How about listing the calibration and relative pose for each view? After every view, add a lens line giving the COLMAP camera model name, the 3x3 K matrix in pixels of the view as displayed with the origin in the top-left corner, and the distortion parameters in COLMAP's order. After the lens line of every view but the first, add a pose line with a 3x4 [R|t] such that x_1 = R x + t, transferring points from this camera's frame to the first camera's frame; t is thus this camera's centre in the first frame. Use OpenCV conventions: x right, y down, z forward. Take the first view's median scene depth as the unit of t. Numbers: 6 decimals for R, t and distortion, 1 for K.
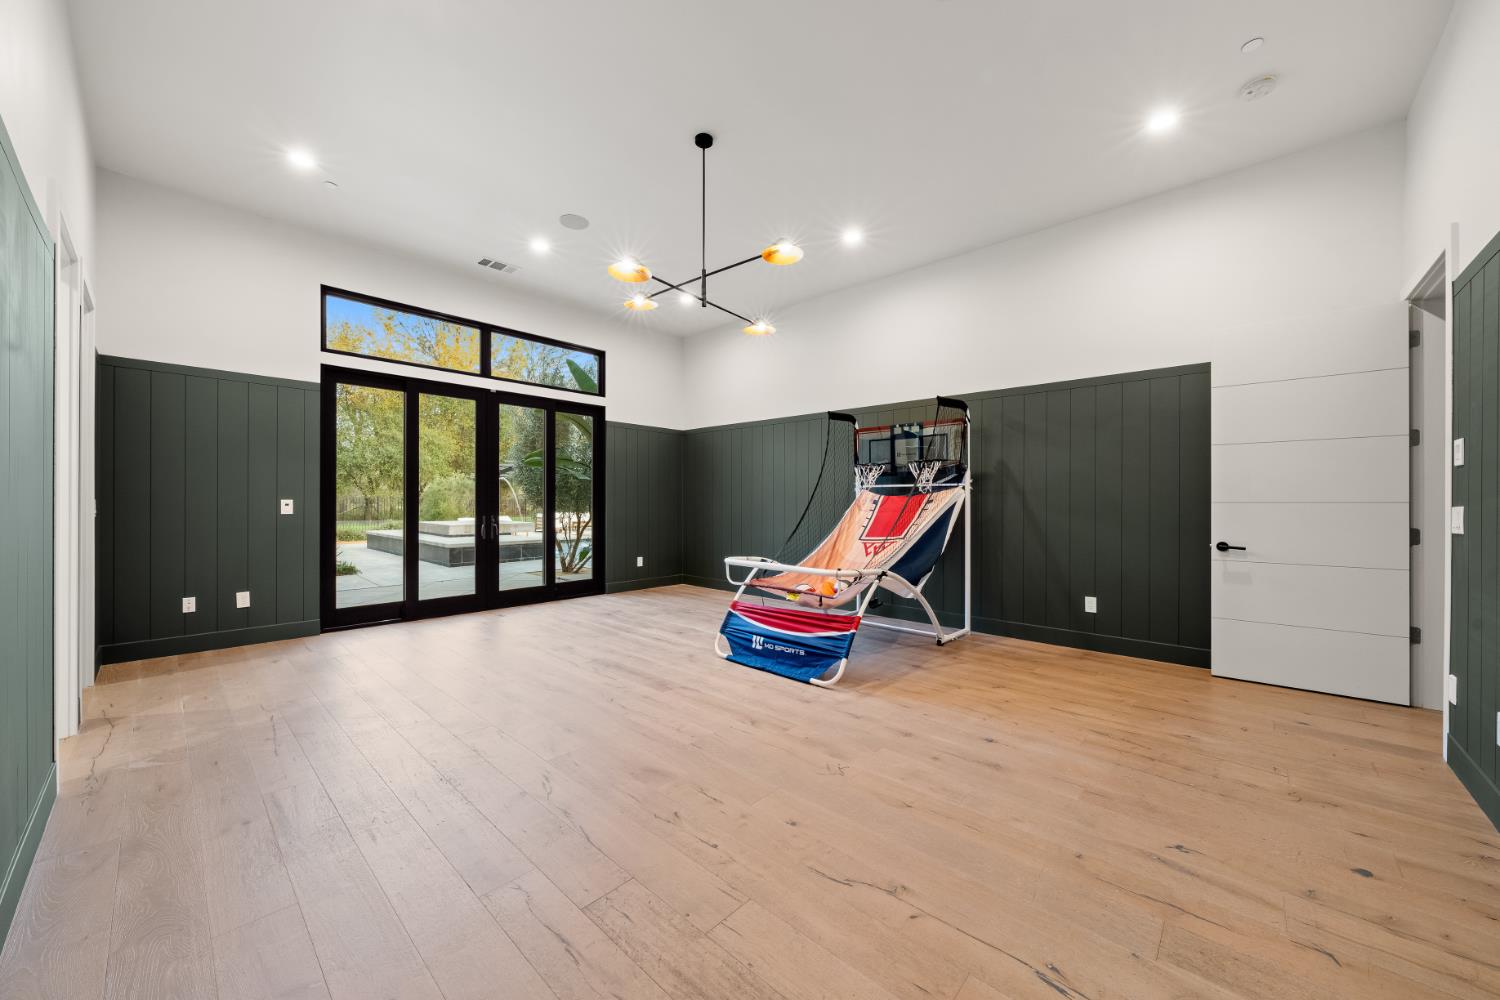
lens RADIAL K [[554.7, 0, 755.6], [0, 554.7, 500.4], [0, 0, 1]] dist [-0.000001, -0.000057]
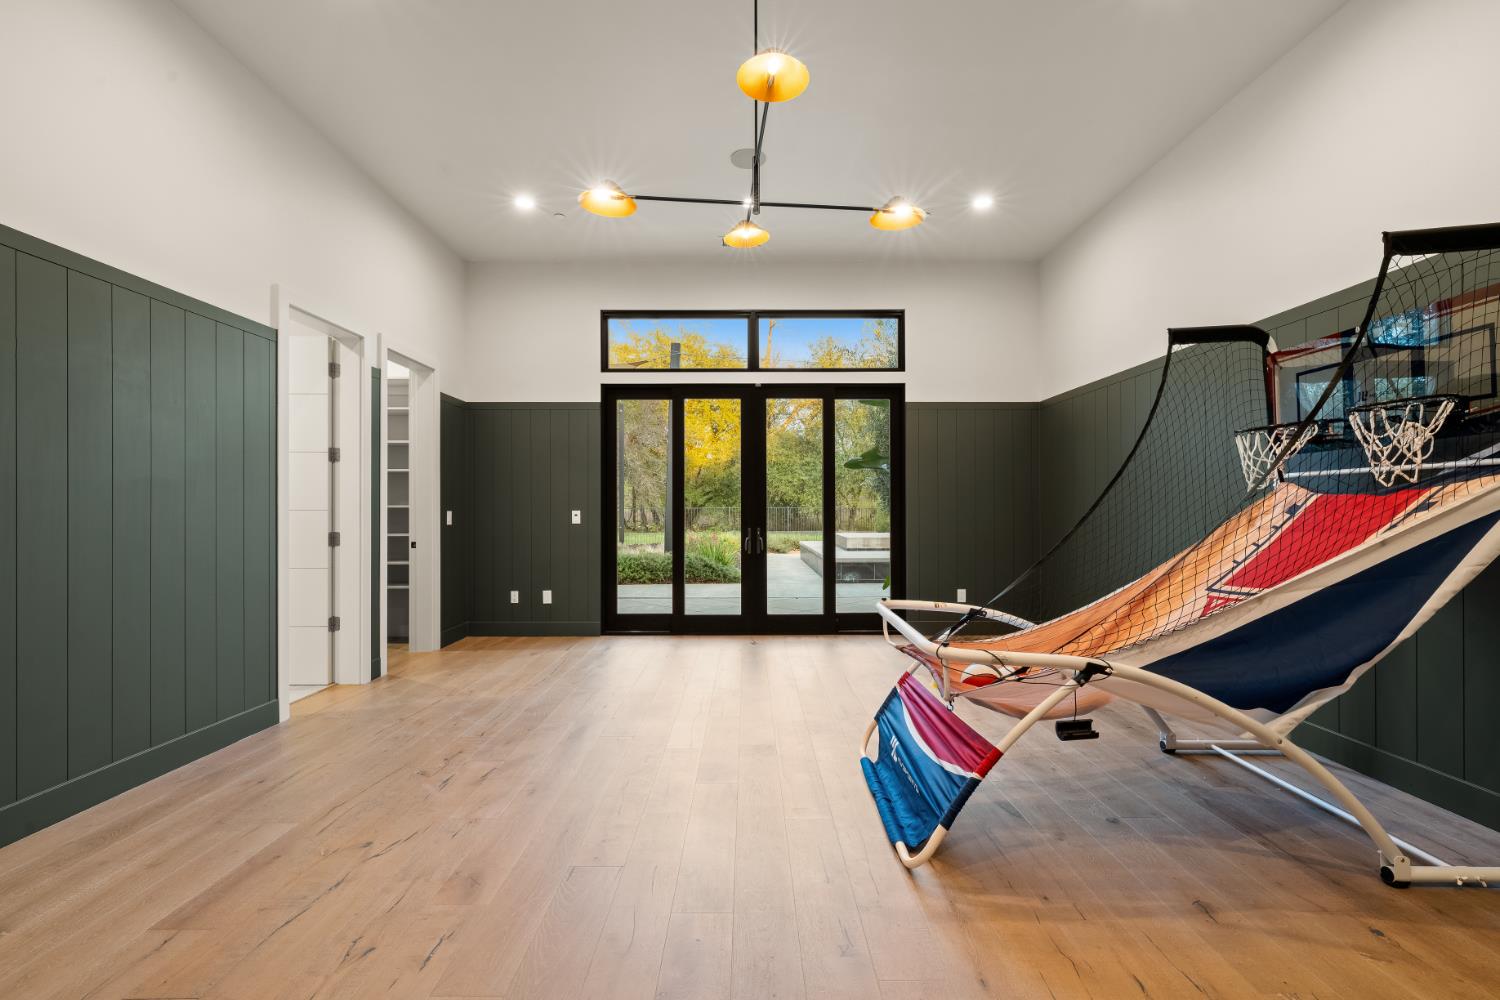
lens RADIAL K [[664.8, 0, 751.3], [0, 664.8, 509.0], [0, 0, 1]] dist [-0.001958, 0.000269]
pose [[0.667400, -0.007411, -0.744662, 0.346178], [0.006812, 0.999969, -0.003846, 0.002304], [0.744668, -0.002506, 0.667430, 0.336296]]
